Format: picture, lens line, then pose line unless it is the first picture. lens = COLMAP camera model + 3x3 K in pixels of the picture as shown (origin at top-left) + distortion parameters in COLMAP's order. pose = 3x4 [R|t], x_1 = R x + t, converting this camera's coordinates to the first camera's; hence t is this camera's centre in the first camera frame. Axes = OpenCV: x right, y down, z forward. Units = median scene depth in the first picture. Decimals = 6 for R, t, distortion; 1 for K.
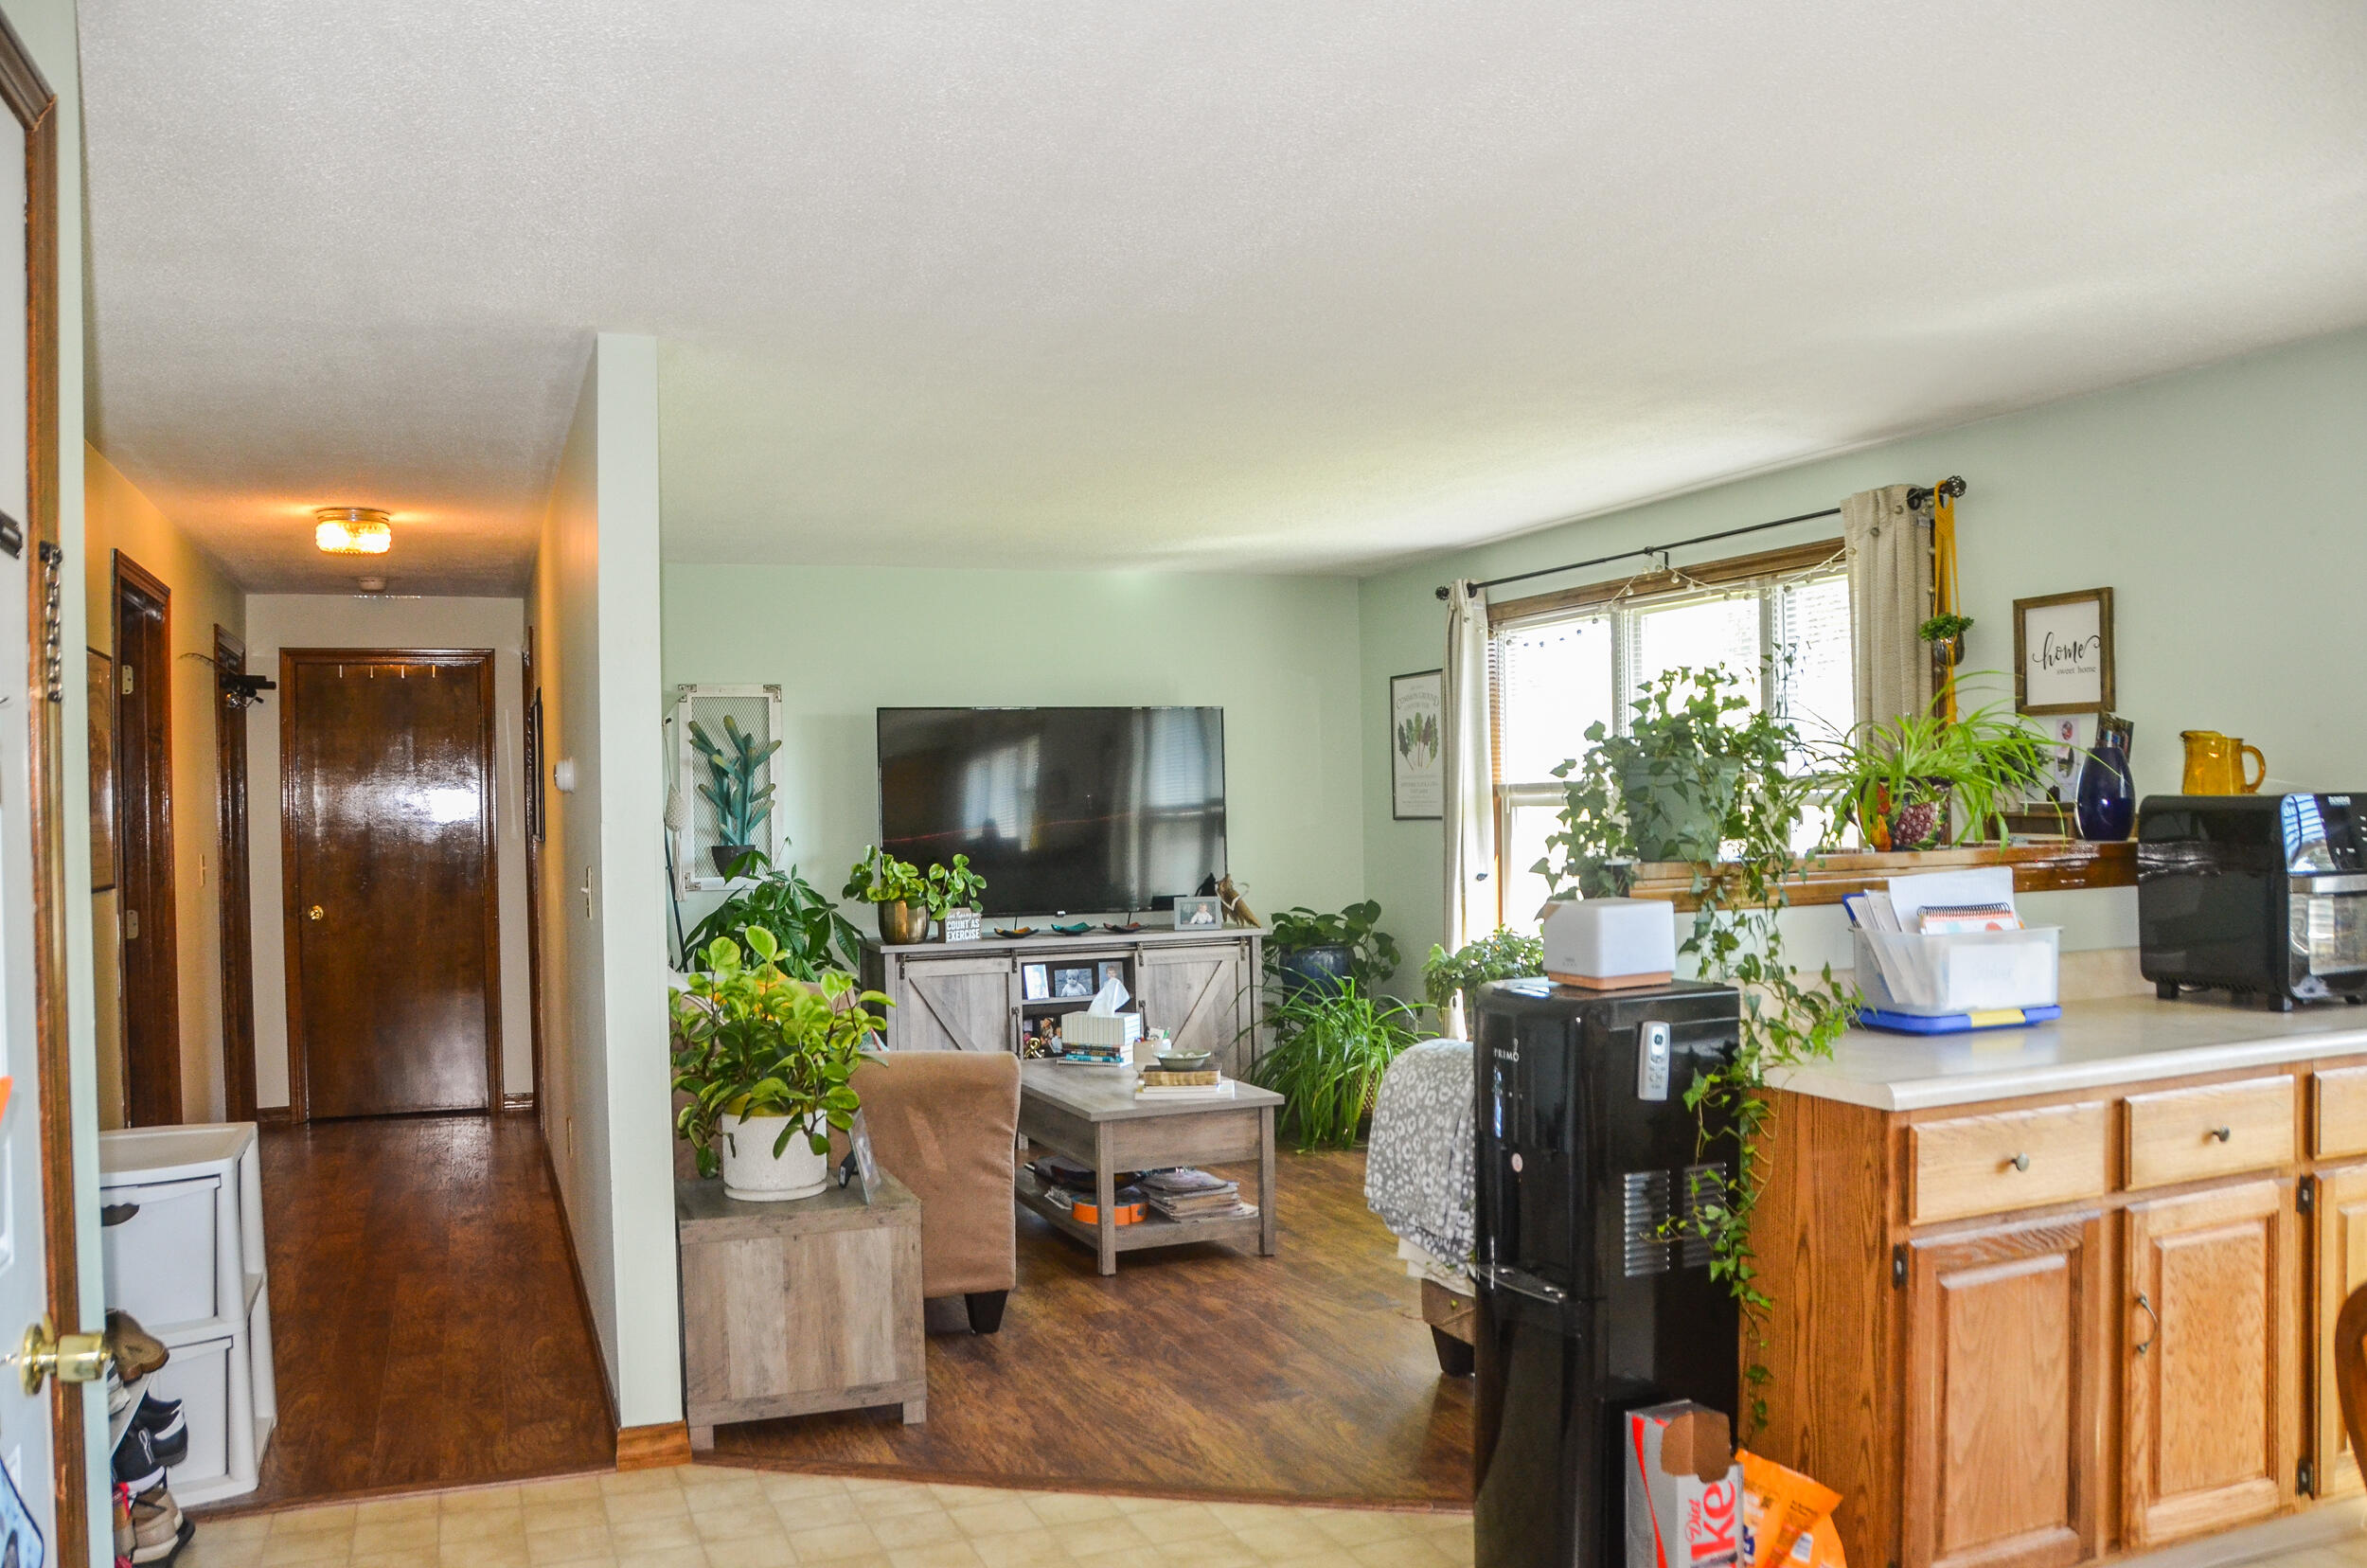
lens RADIAL K [[1839.8, 0, 1163.0], [0, 1839.8, 815.4], [0, 0, 1]] dist [-0.162408, 0.115115]
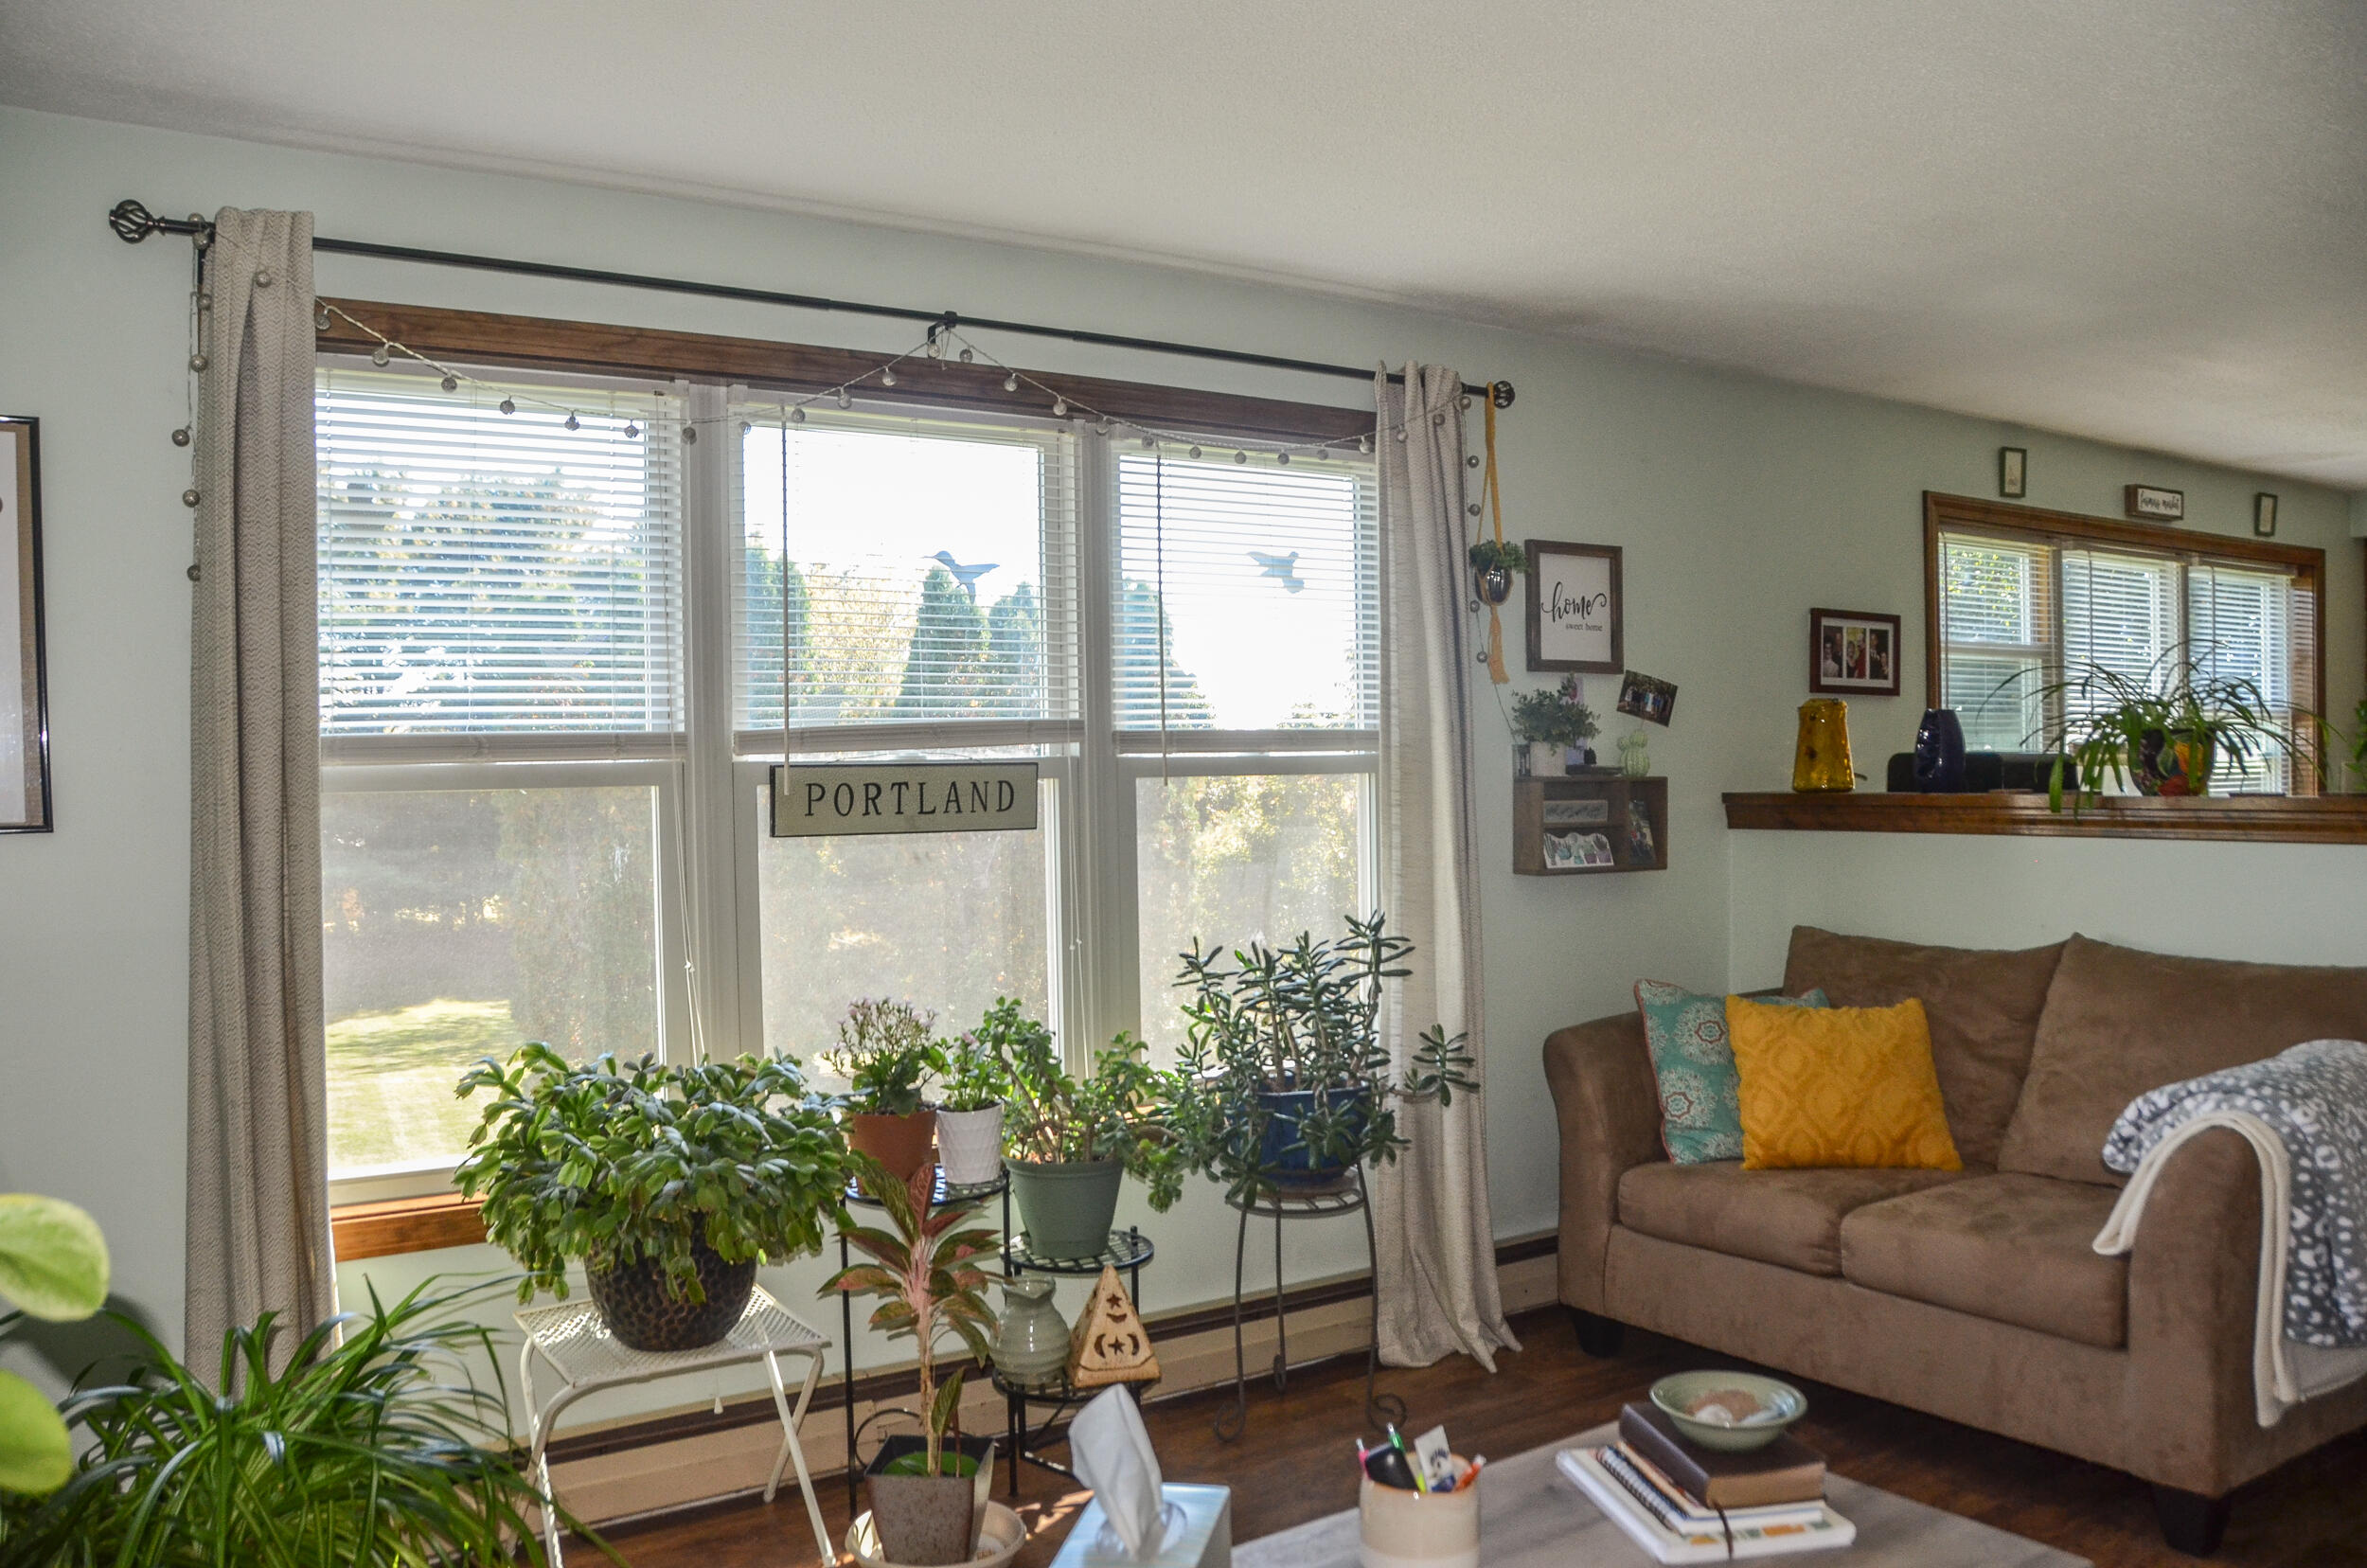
lens RADIAL K [[1839.8, 0, 1163.0], [0, 1839.8, 815.4], [0, 0, 1]] dist [-0.162408, 0.115115]
pose [[-0.213573, -0.005115, 0.976914, -0.566084], [0.027575, 0.999556, 0.011262, 0.002163], [-0.976538, 0.029344, -0.213337, 2.095829]]
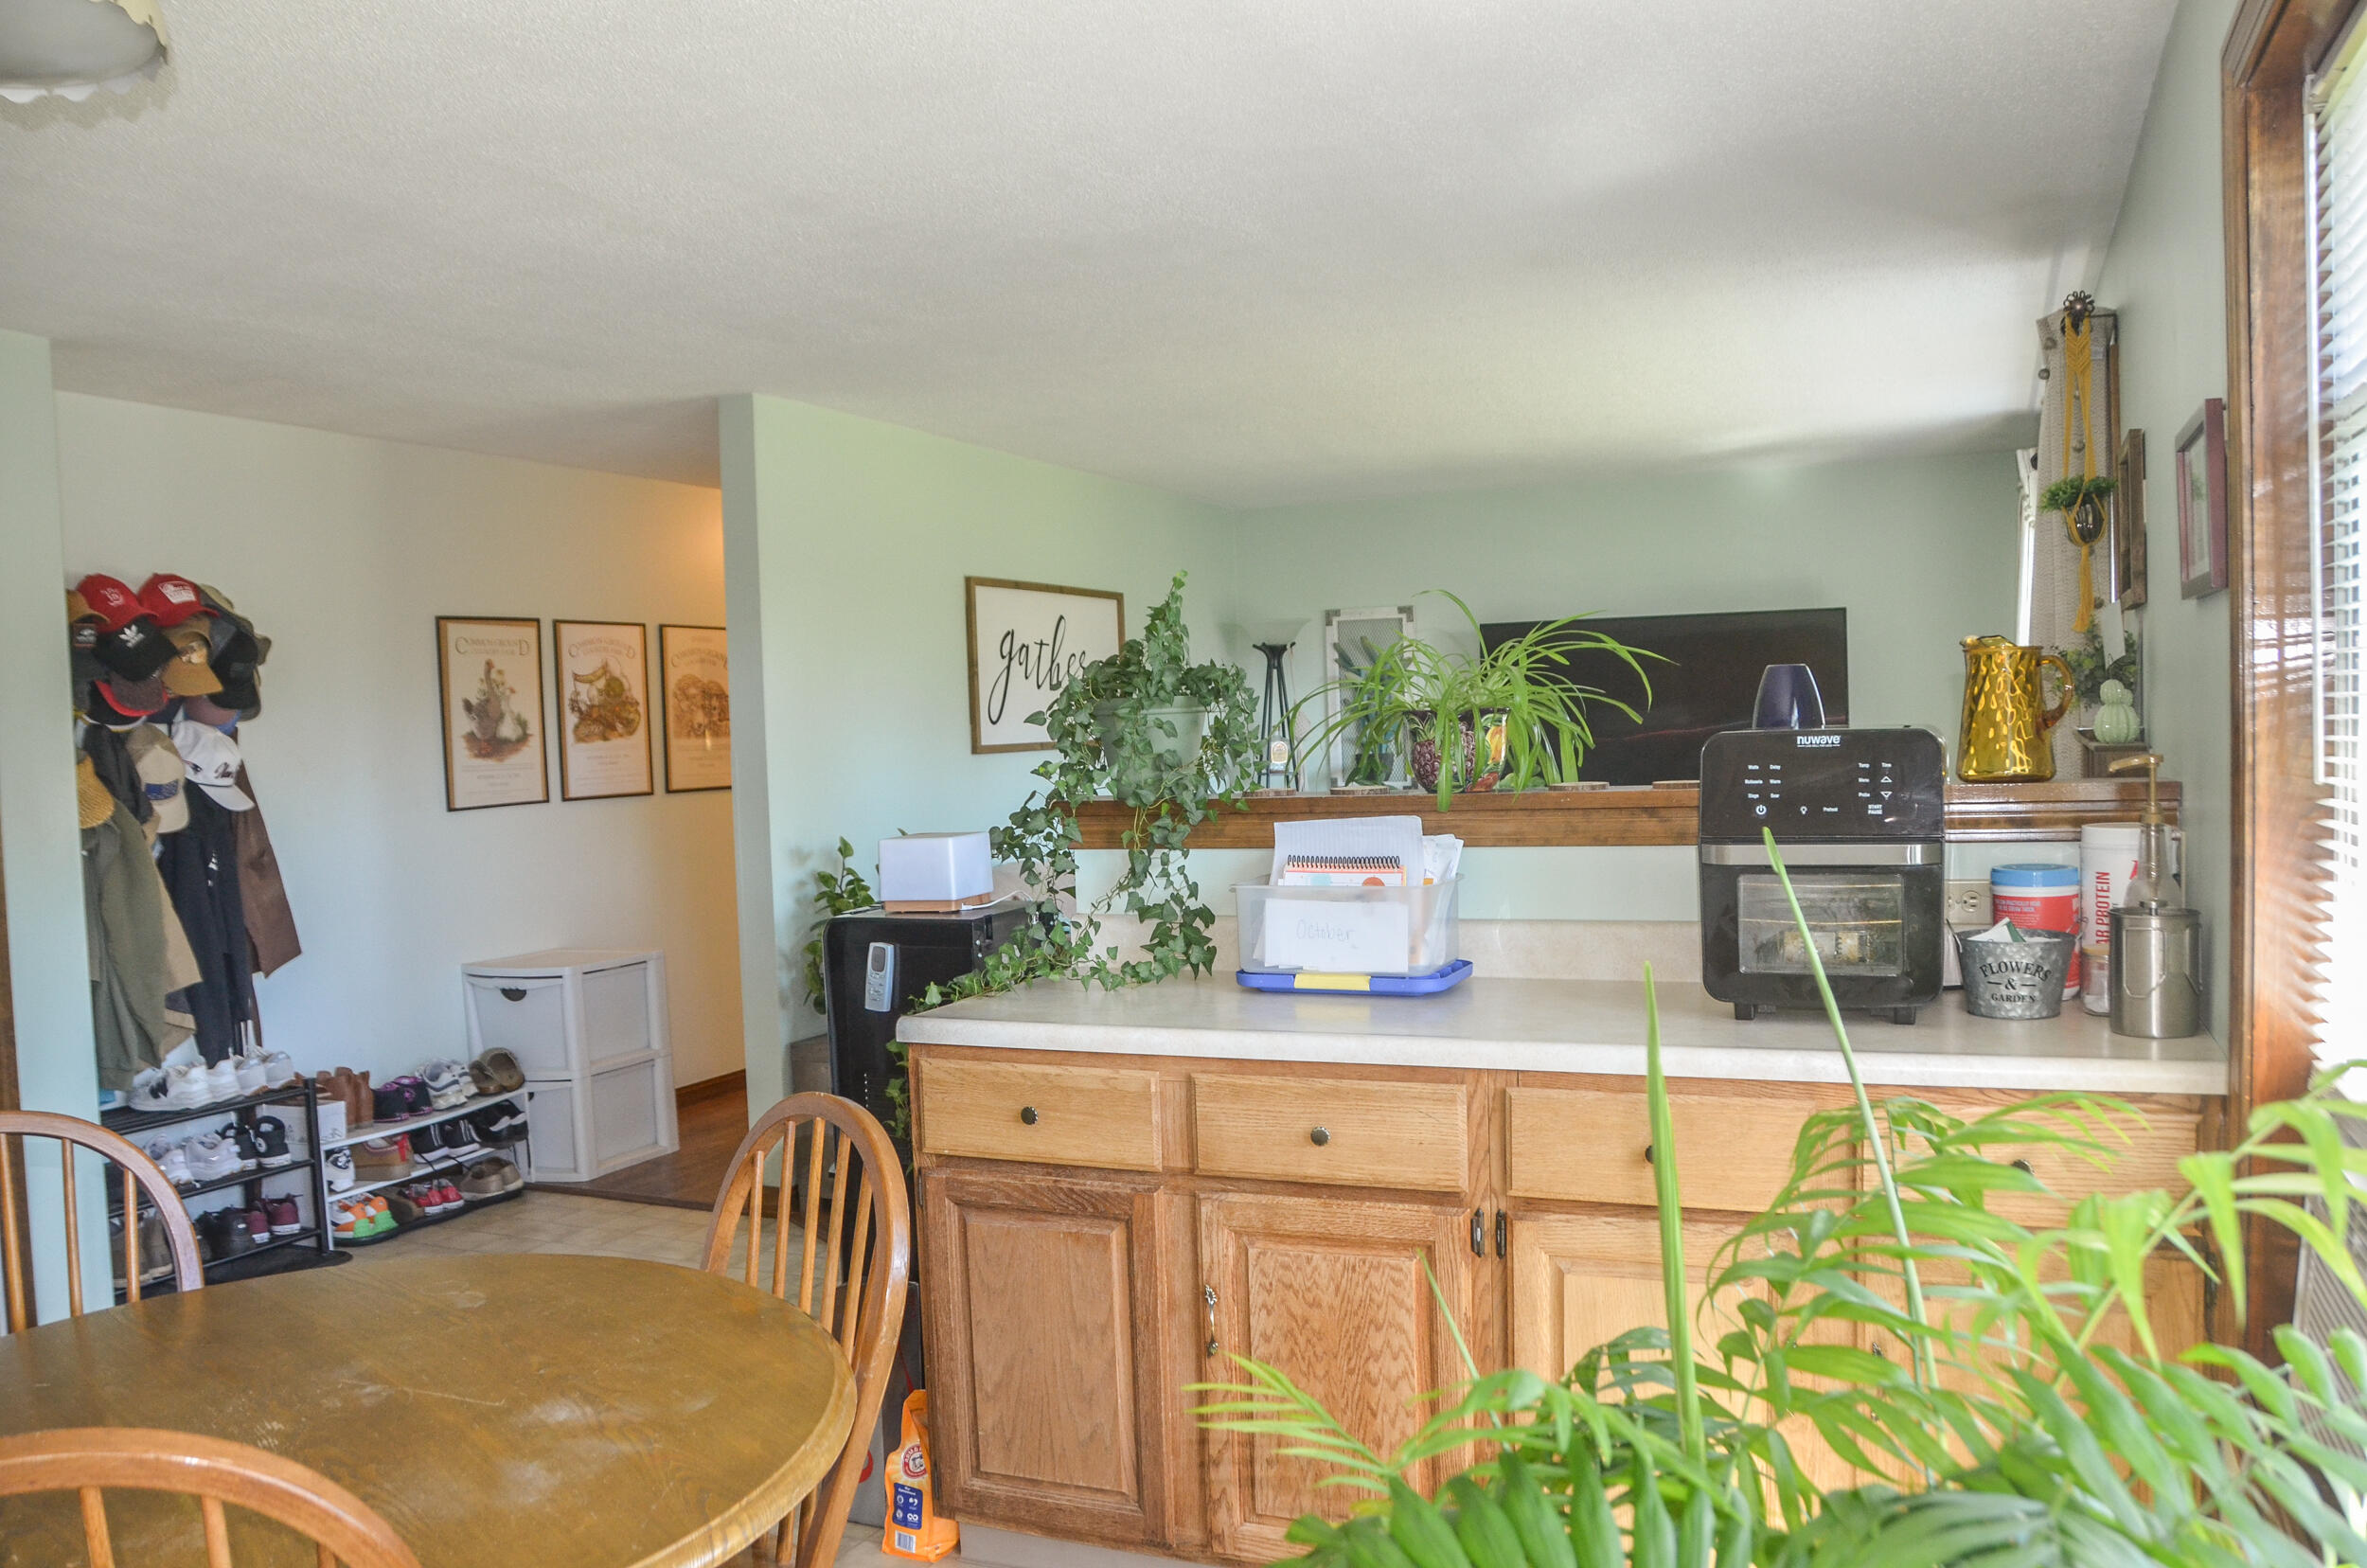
lens RADIAL K [[1839.8, 0, 1163.0], [0, 1839.8, 815.4], [0, 0, 1]] dist [-0.162408, 0.115115]
pose [[0.698228, 0.029172, -0.715281, 1.117765], [0.015990, 0.998285, 0.056323, -0.025746], [0.715697, -0.050763, 0.696563, 0.306990]]
